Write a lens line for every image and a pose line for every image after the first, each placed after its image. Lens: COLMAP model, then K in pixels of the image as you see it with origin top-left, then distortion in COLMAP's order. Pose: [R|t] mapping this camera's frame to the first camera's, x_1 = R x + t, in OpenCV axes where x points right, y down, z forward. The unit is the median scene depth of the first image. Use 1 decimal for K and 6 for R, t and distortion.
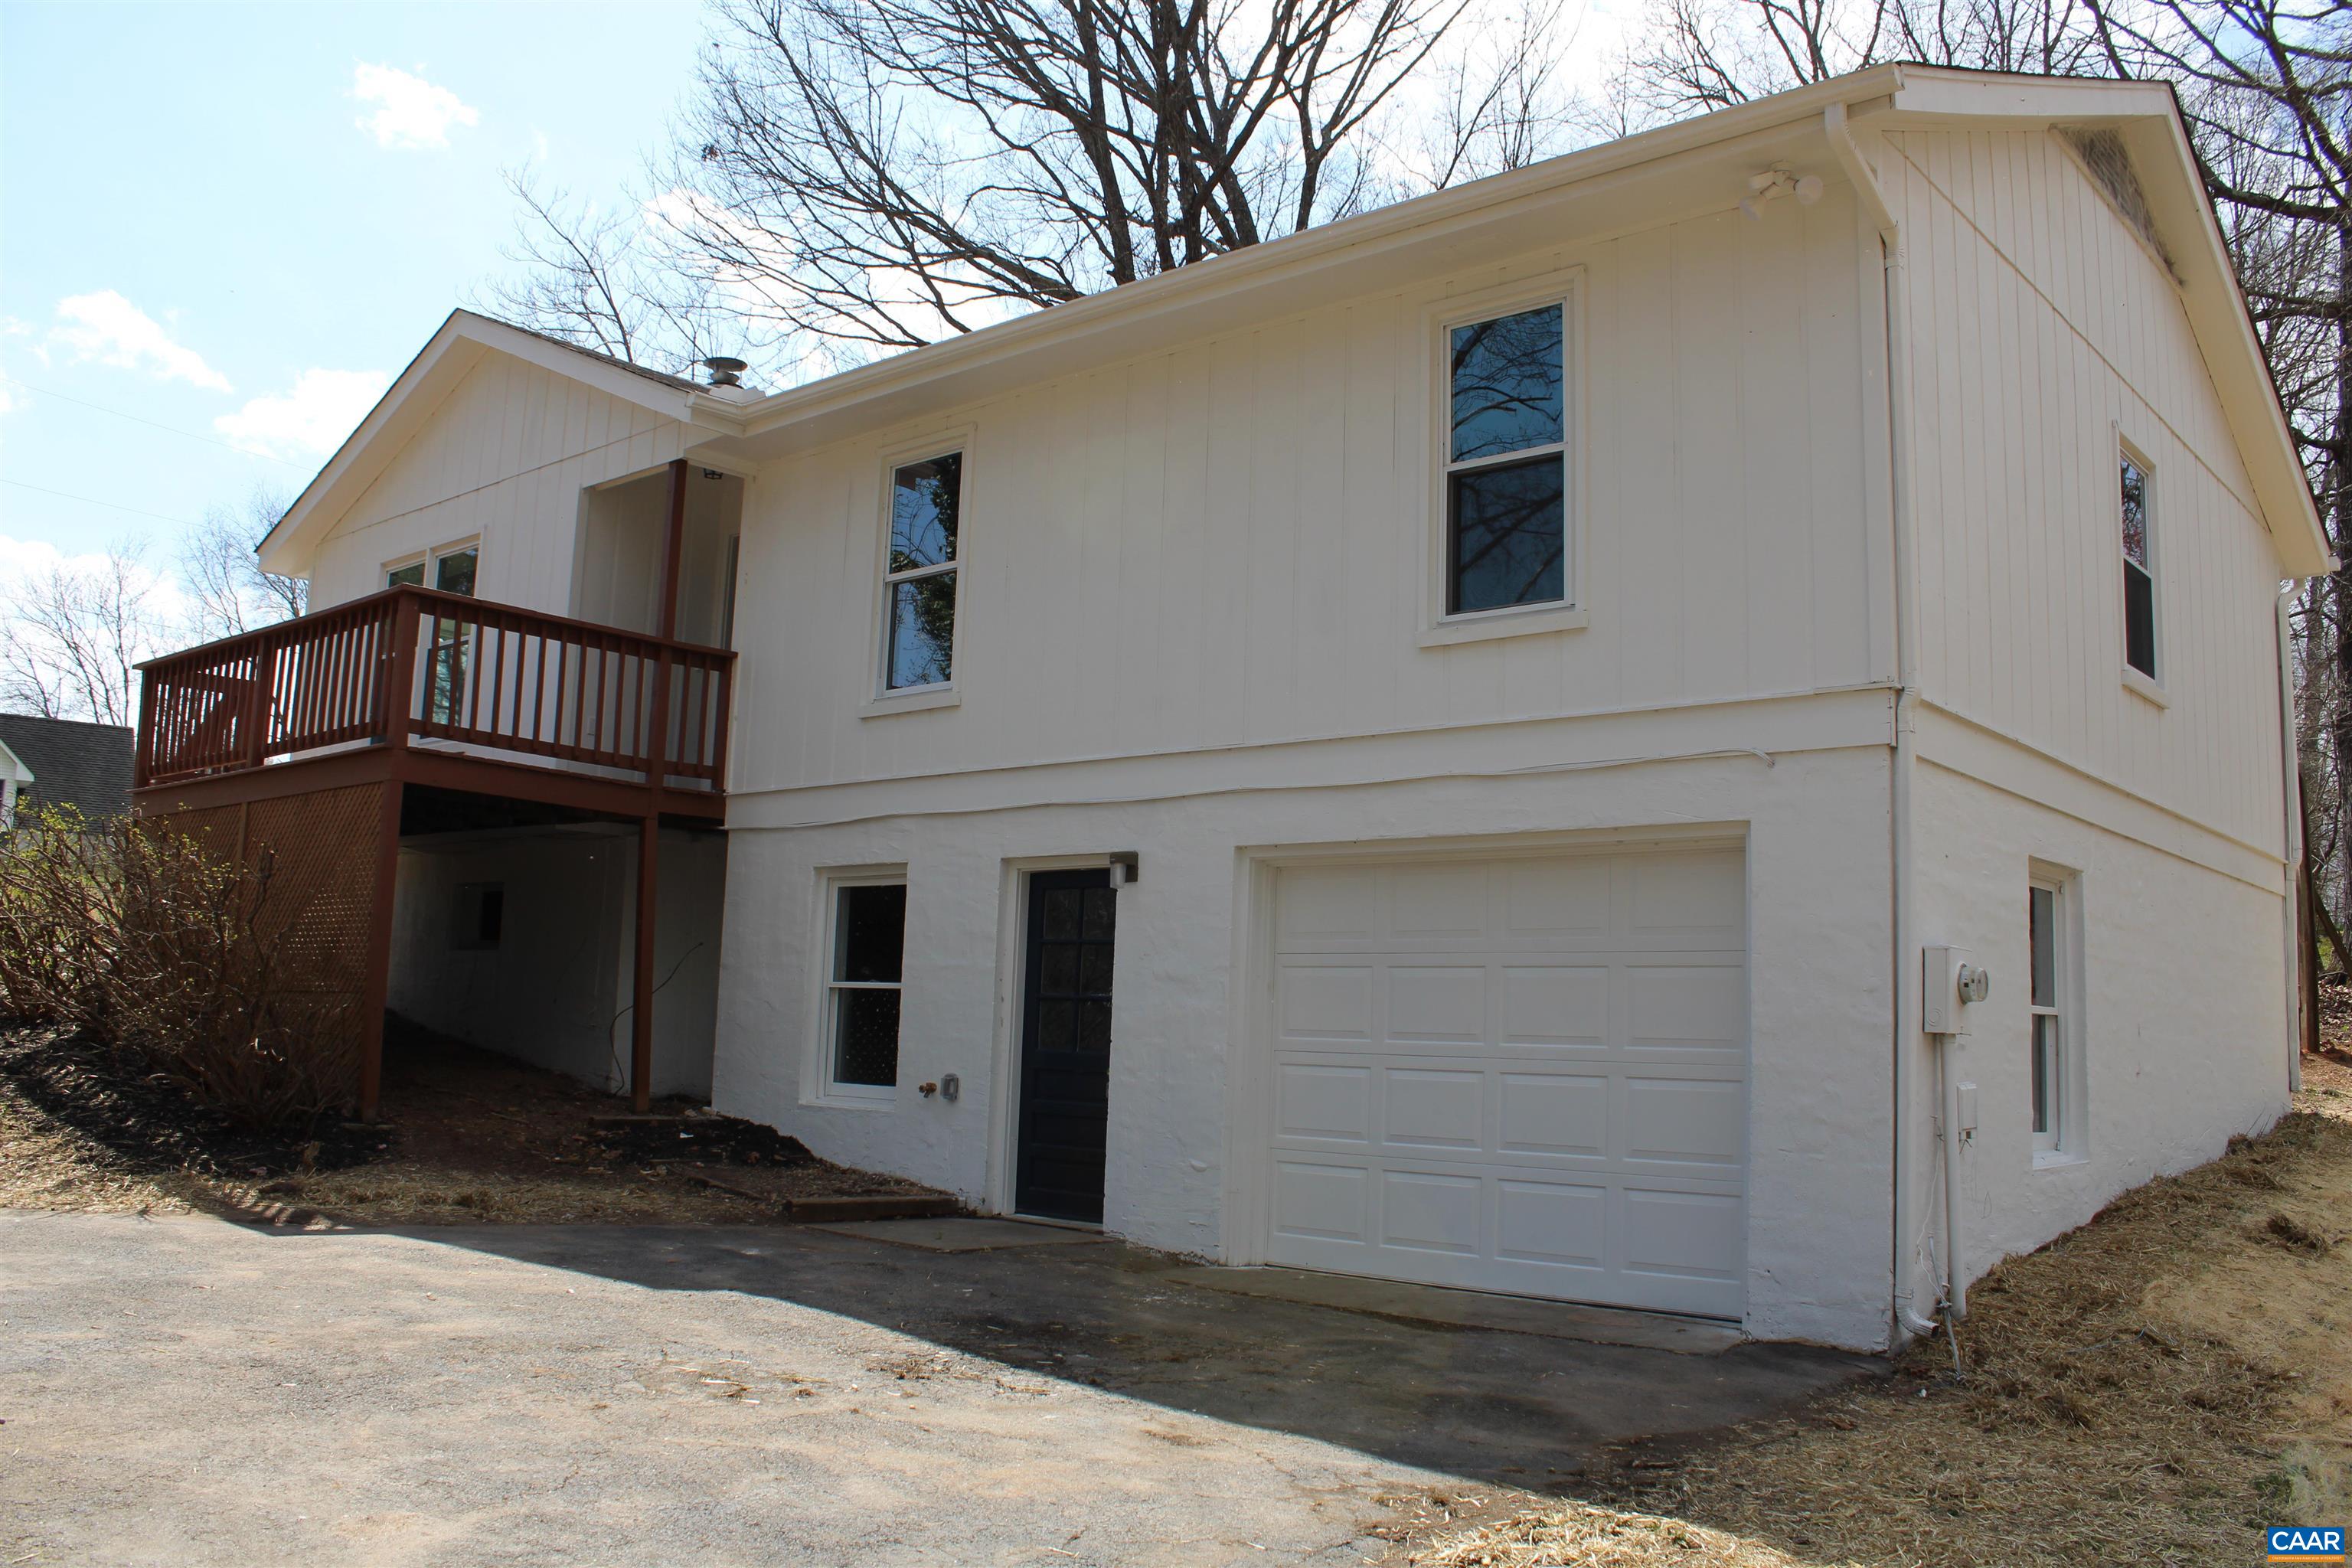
lens RADIAL K [[1912.8, 0, 1194.9], [0, 1912.8, 780.3], [0, 0, 1]] dist [-0.169228, 0.144466]
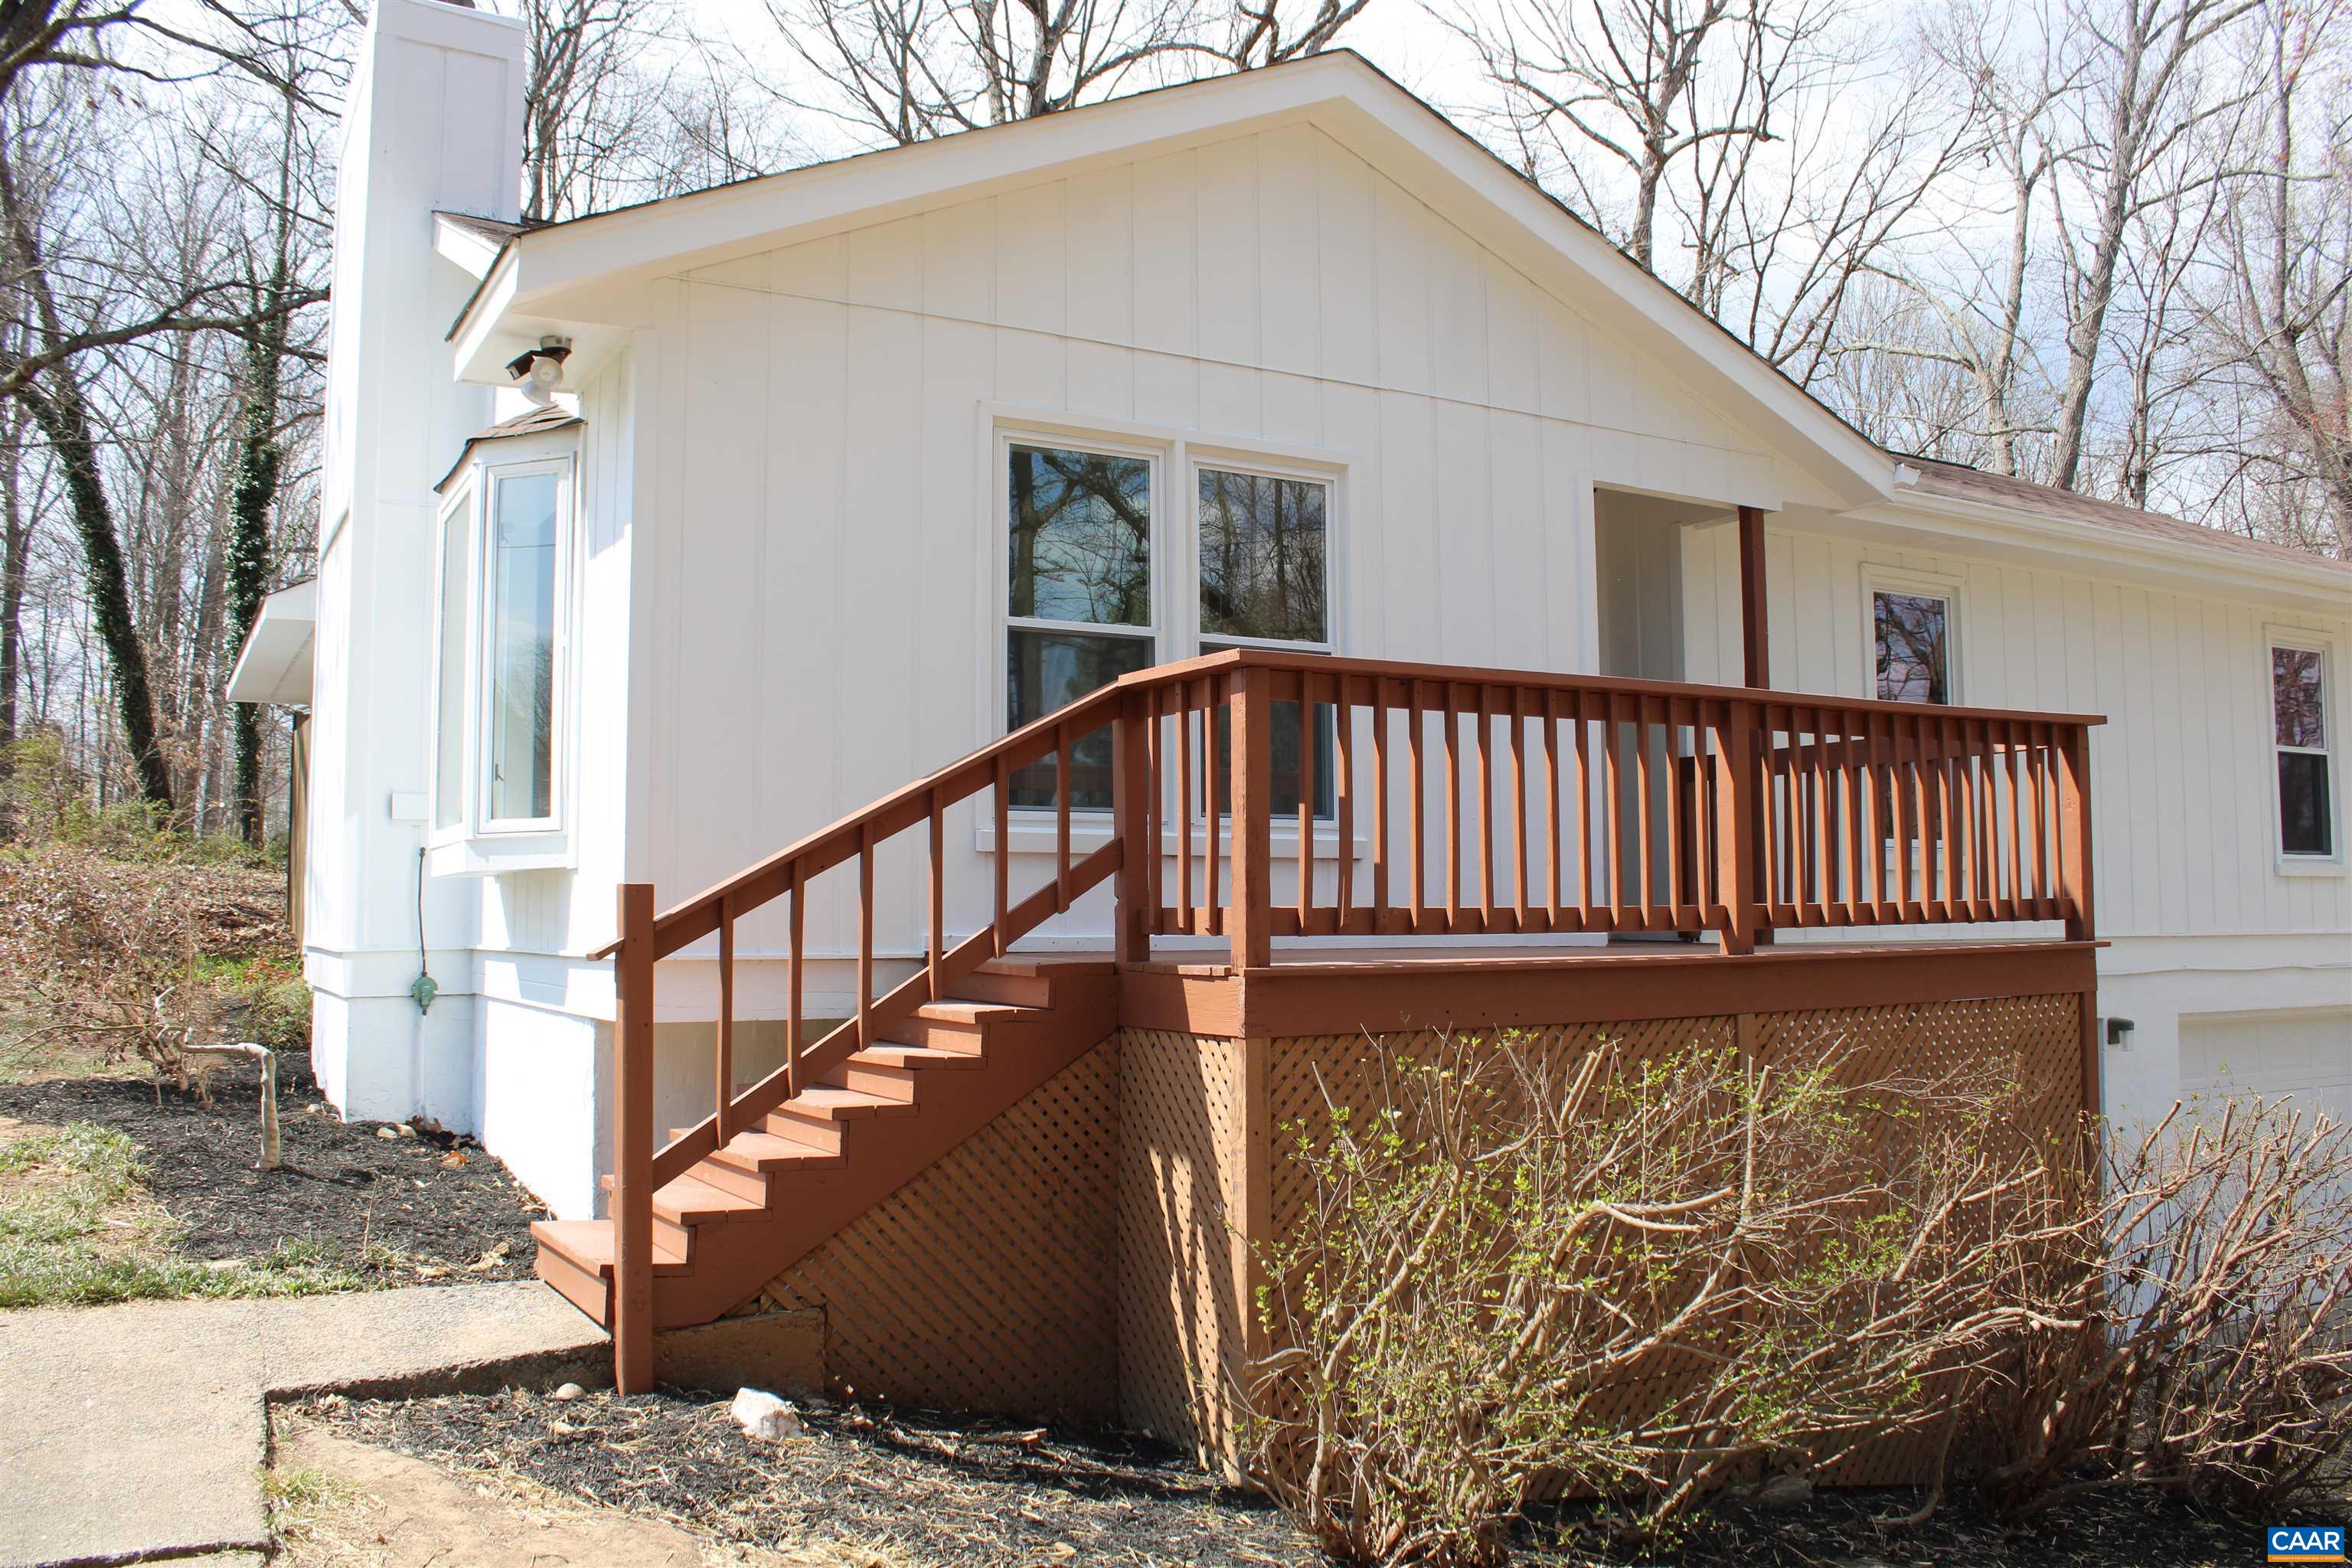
lens RADIAL K [[1912.8, 0, 1194.9], [0, 1912.8, 780.3], [0, 0, 1]] dist [-0.169228, 0.144466]
pose [[0.352733, 0.043493, 0.934713, -1.212627], [-0.109744, 0.993948, -0.004835, -0.037147], [-0.929266, -0.100874, 0.355371, 1.060546]]
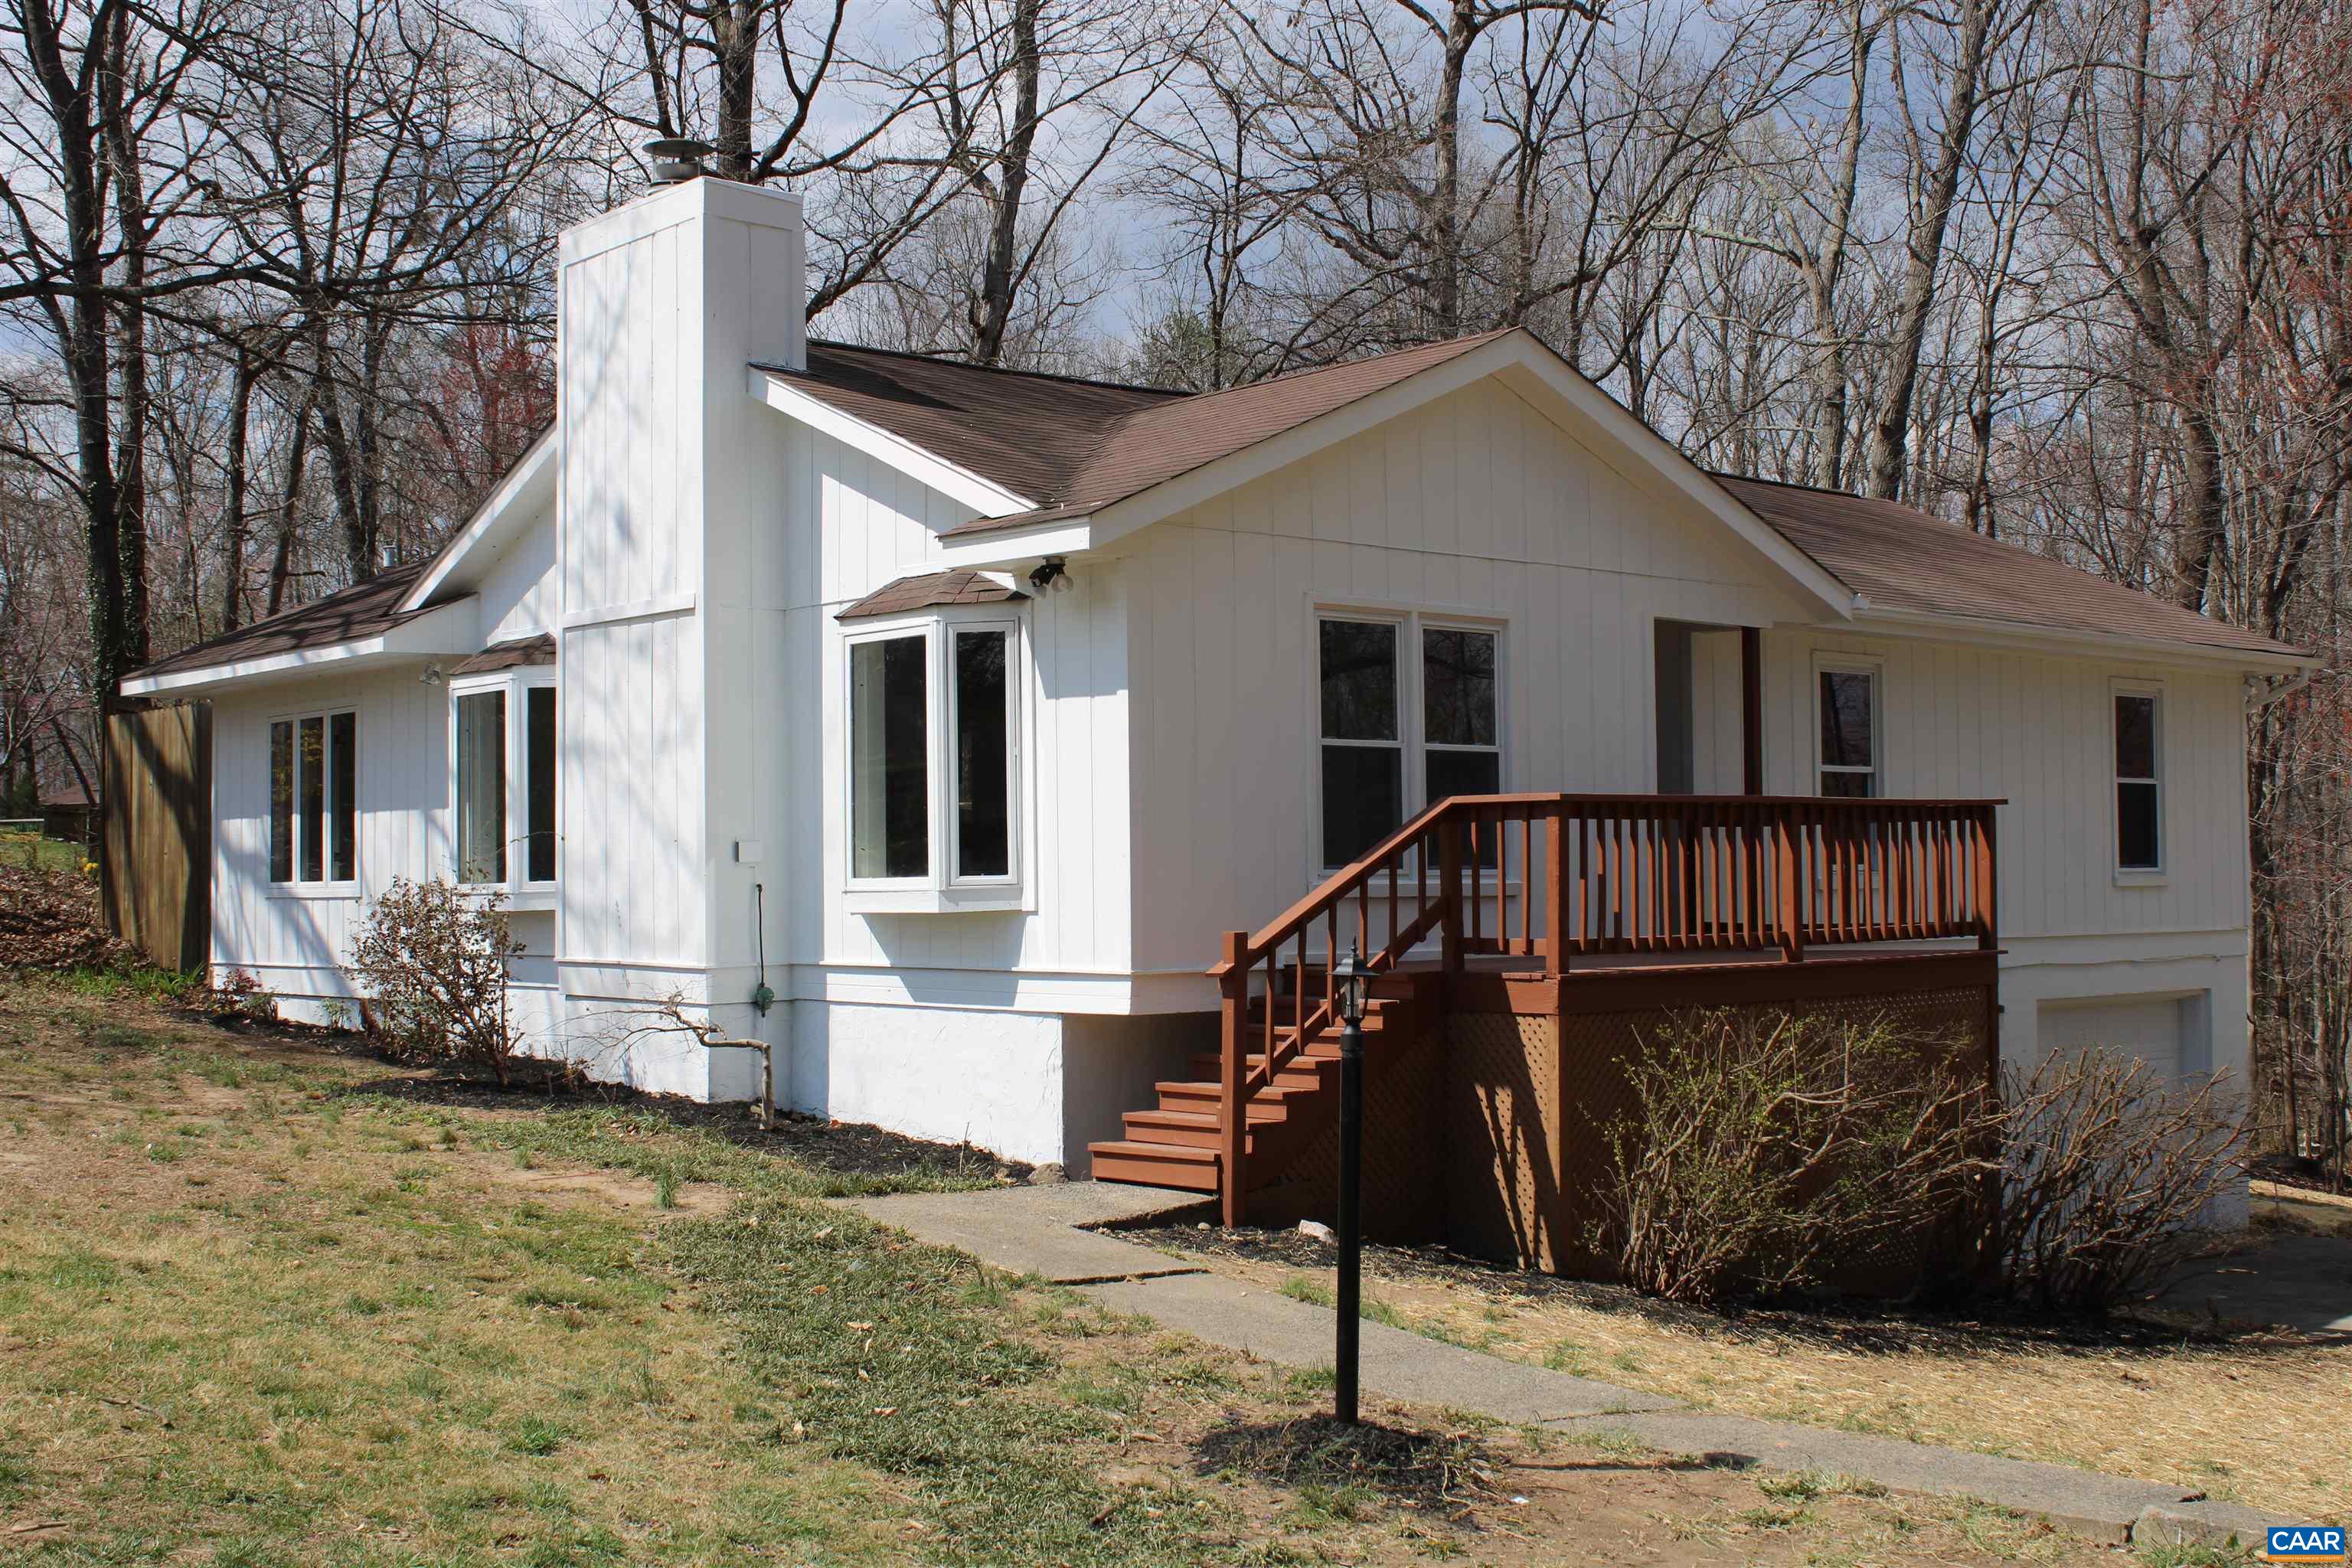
lens RADIAL K [[2696.1, 0, 1176.0], [0, 2696.1, 784.0], [0, 0, 1]] dist [-0.095078, 0.032647]
pose [[0.167289, 0.009416, 0.985863, -2.017748], [-0.115868, 0.993212, 0.010175, -0.072813], [-0.979076, -0.115933, 0.167244, 1.202186]]
